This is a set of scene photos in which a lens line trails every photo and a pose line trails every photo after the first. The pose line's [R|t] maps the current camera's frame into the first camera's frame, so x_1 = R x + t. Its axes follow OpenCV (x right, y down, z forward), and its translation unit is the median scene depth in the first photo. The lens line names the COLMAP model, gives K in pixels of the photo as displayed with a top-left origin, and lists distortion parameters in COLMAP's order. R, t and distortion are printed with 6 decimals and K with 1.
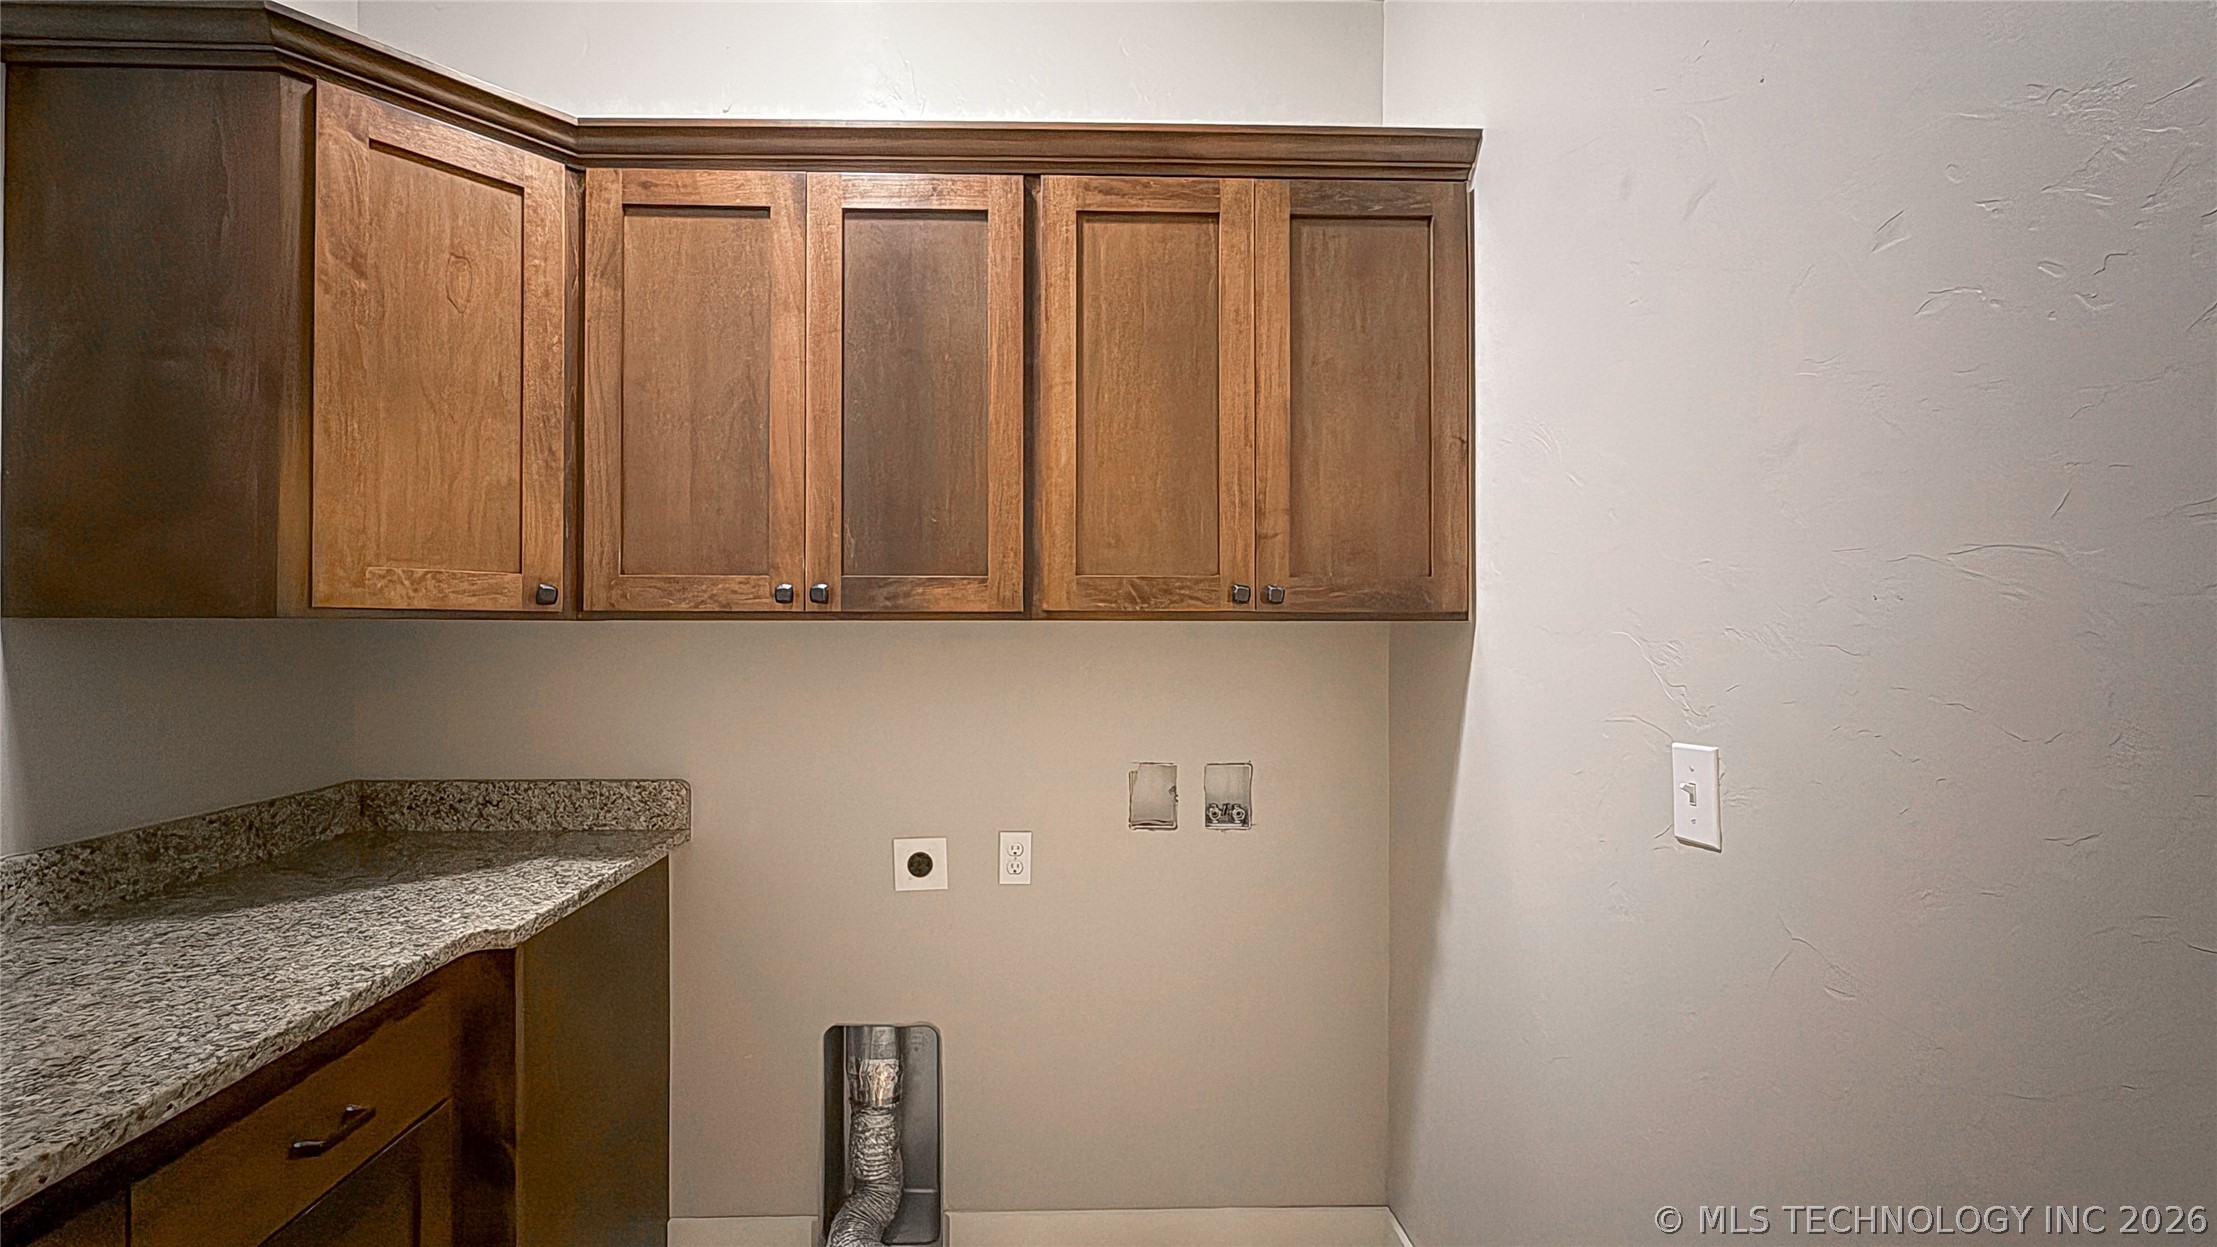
lens RADIAL K [[890.6, 0, 1054.4], [0, 890.6, 627.0], [0, 0, 1]] dist [-0.001633, 0.000932]
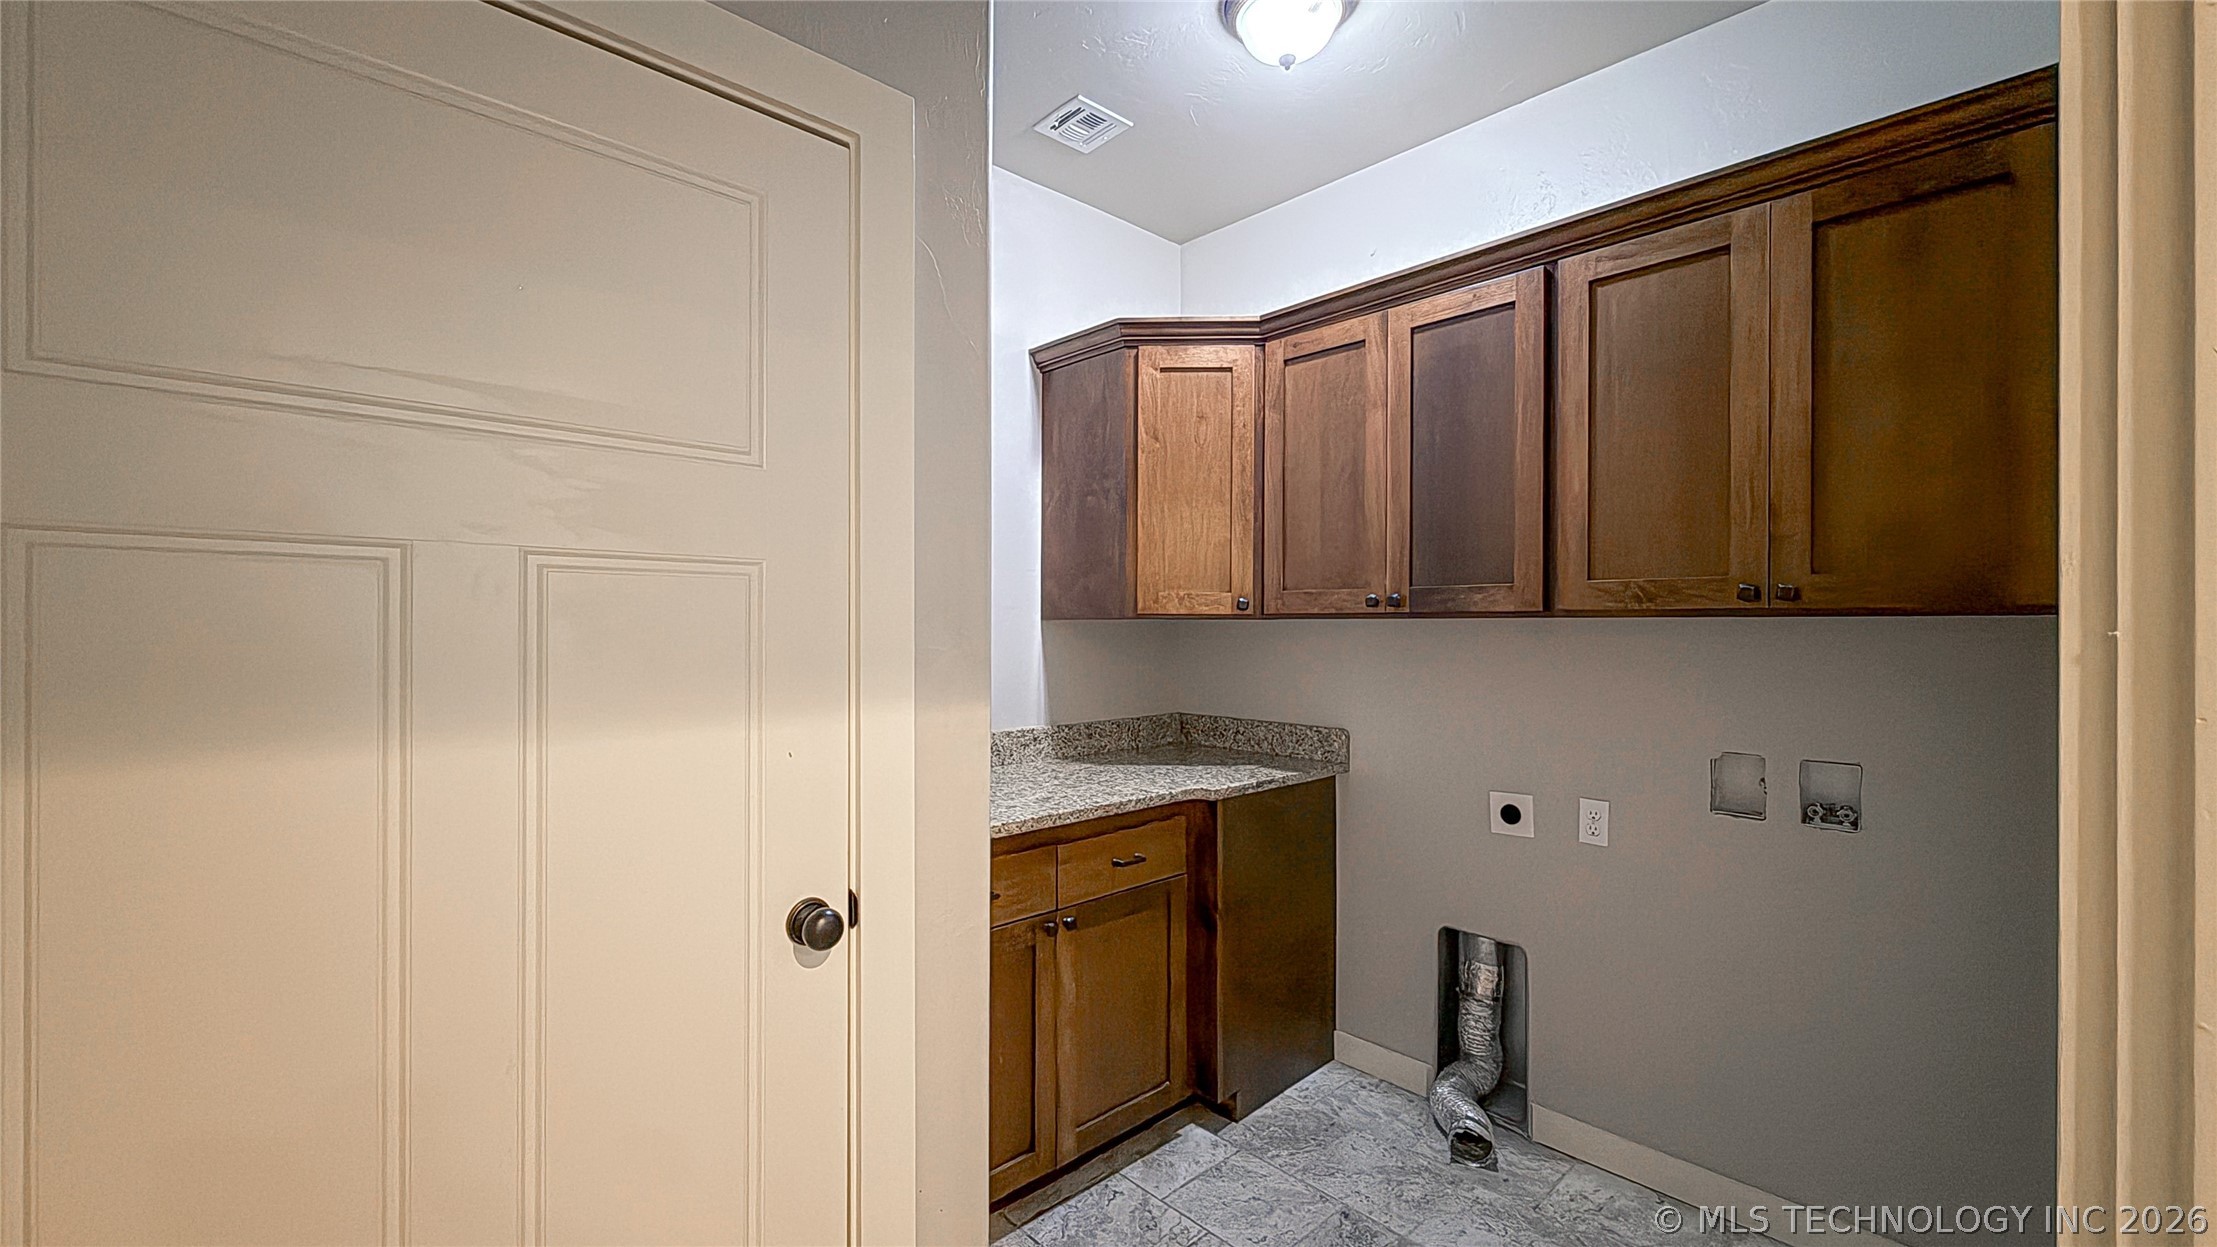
lens RADIAL K [[890.6, 0, 1113.1], [0, 890.6, 625.4], [0, 0, 1]] dist [-0.001633, 0.000932]
pose [[0.668507, -0.000715, -0.743705, 0.494616], [0.002645, 0.999995, 0.001417, -0.000271], [0.743701, -0.002915, 0.668506, -0.298928]]
